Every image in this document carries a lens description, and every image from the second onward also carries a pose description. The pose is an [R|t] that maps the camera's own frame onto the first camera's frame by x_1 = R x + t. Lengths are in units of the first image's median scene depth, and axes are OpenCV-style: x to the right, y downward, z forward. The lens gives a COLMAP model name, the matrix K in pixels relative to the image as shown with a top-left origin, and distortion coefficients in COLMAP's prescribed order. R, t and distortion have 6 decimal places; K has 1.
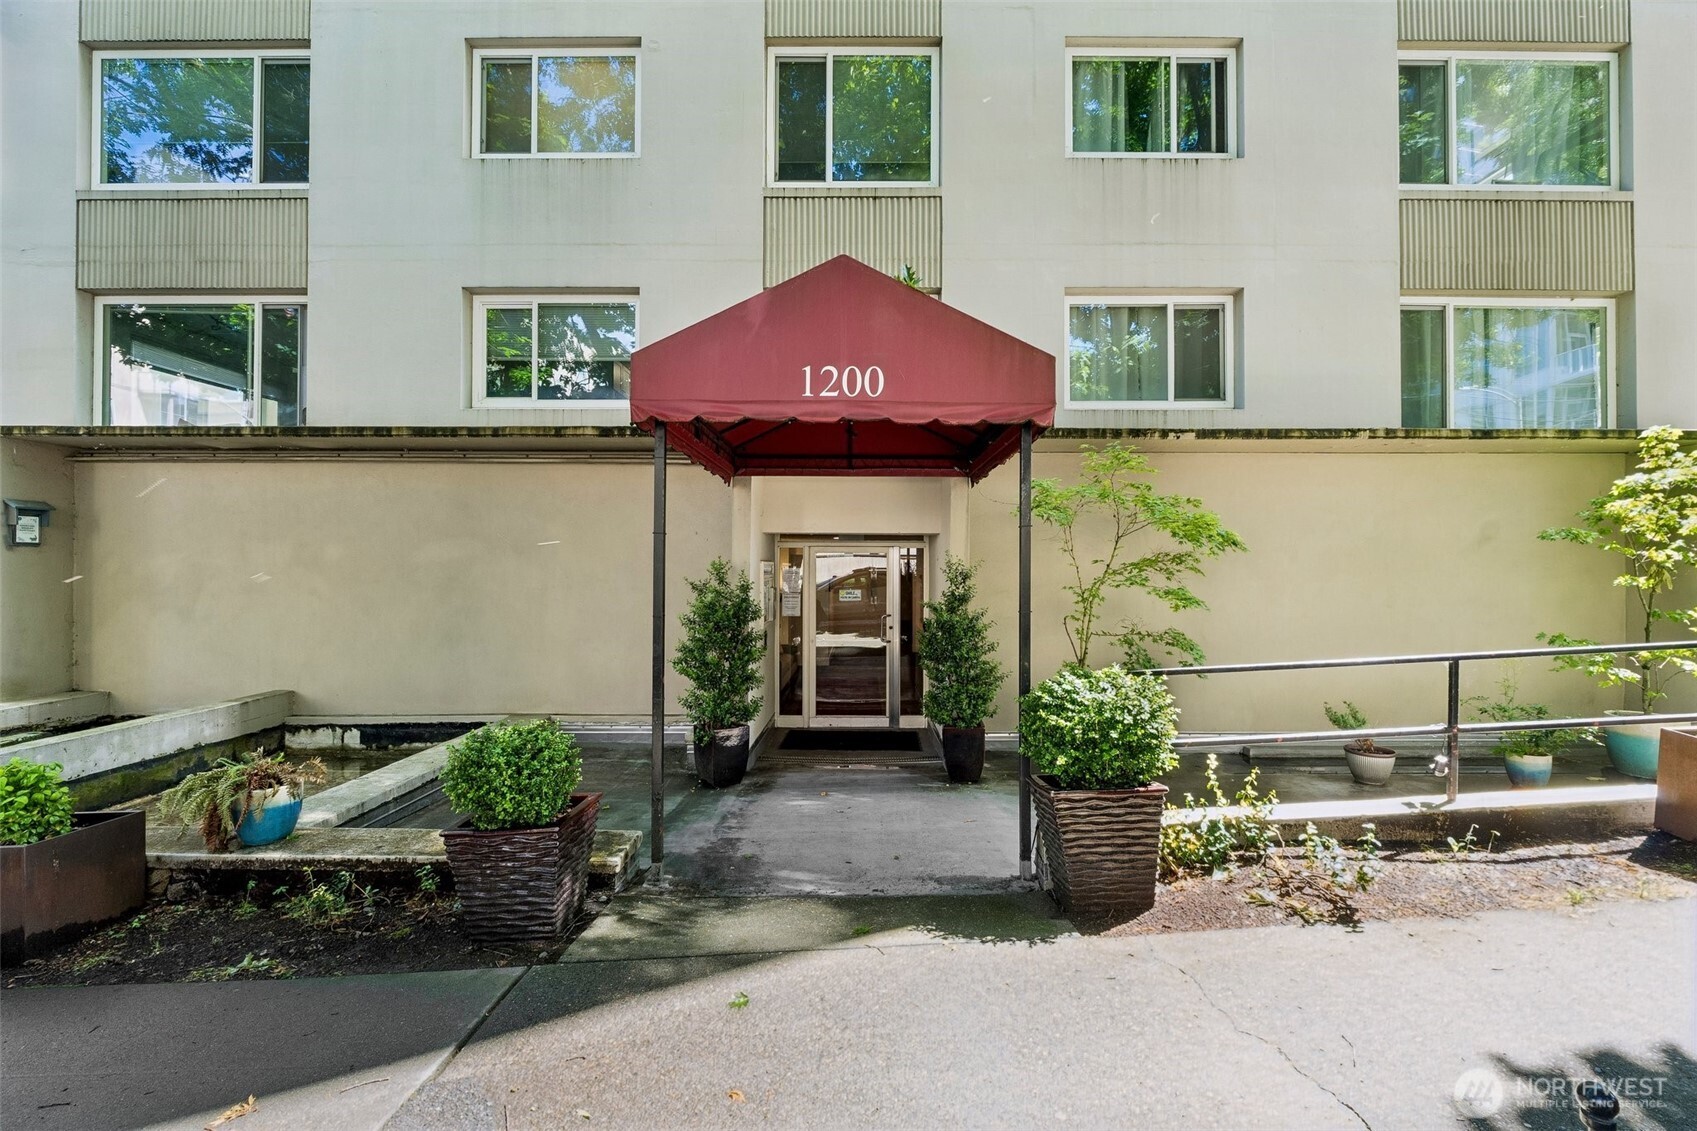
lens RADIAL K [[712.0, 0, 876.5], [0, 712.0, 568.3], [0, 0, 1]] dist [-0.001723, -0.002237]
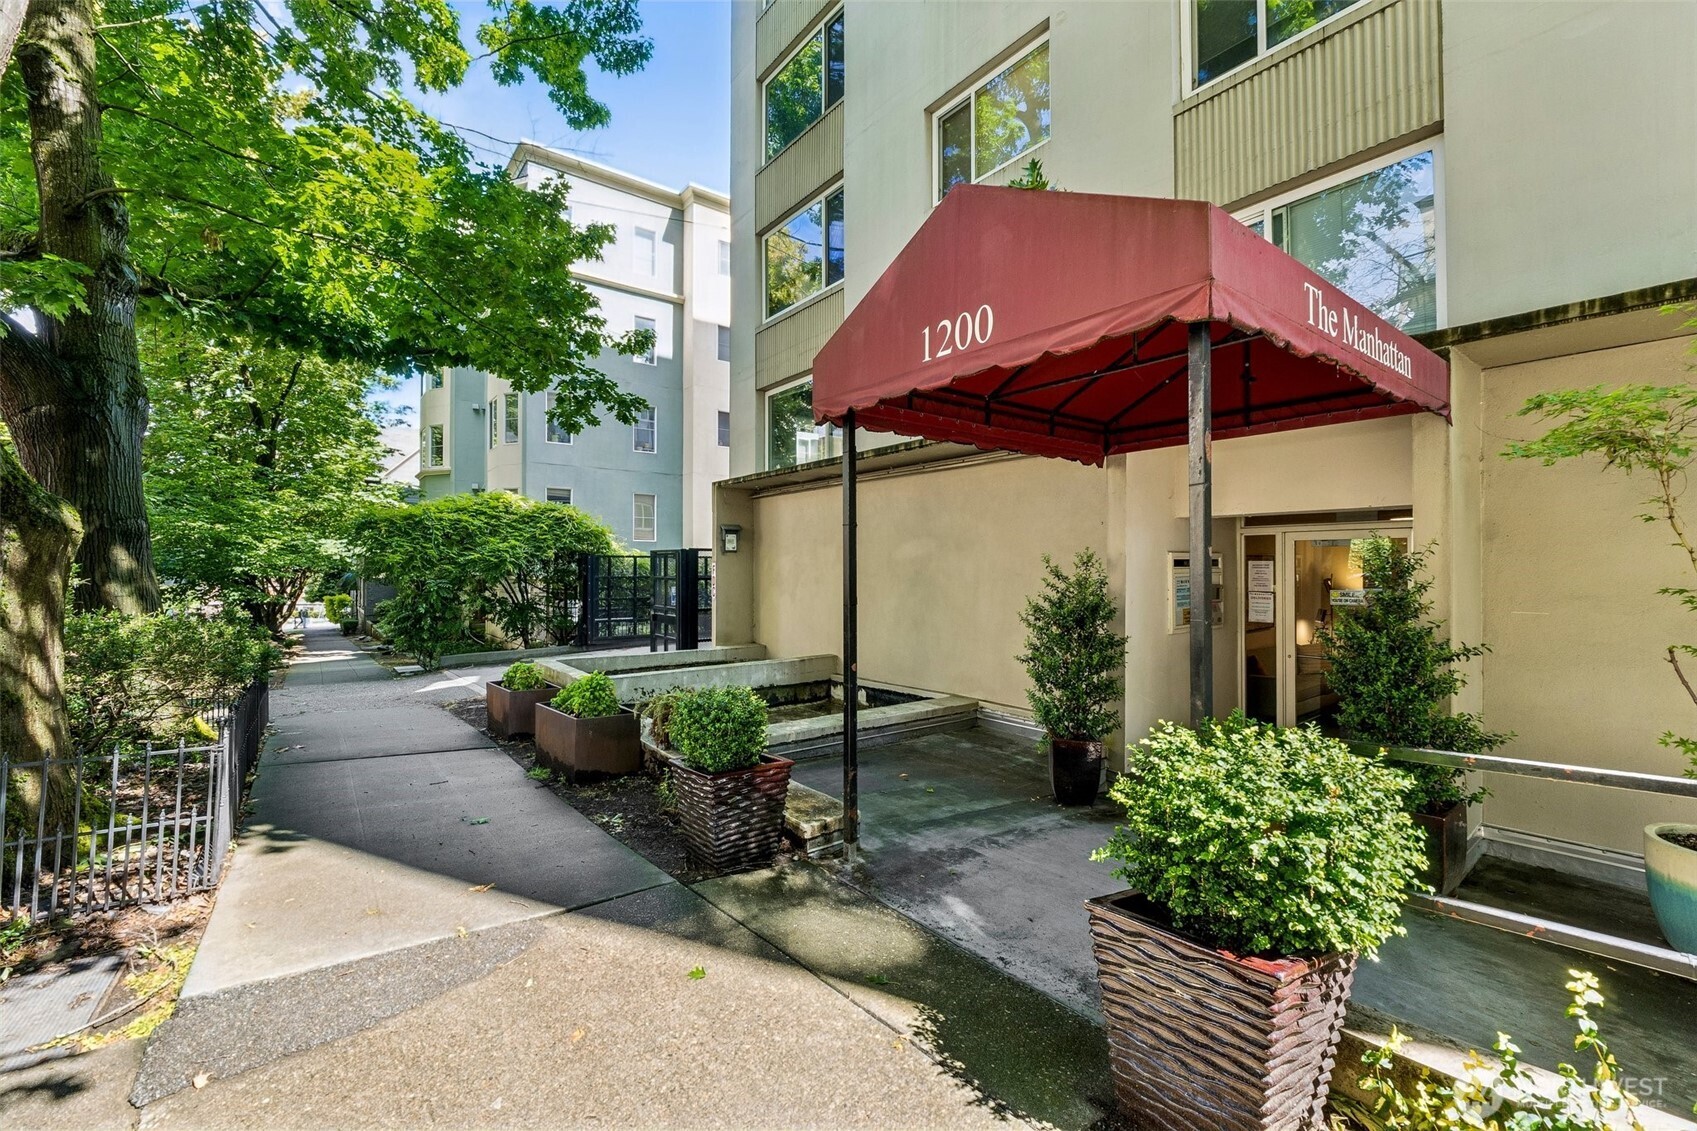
lens RADIAL K [[712.0, 0, 848.2], [0, 712.0, 563.1], [0, 0, 1]] dist [-0.001723, -0.002237]
pose [[0.612402, -0.008391, -0.790502, 0.447793], [0.003831, 0.999963, -0.007647, 0.012292], [0.790537, 0.001654, 0.612412, 0.318368]]
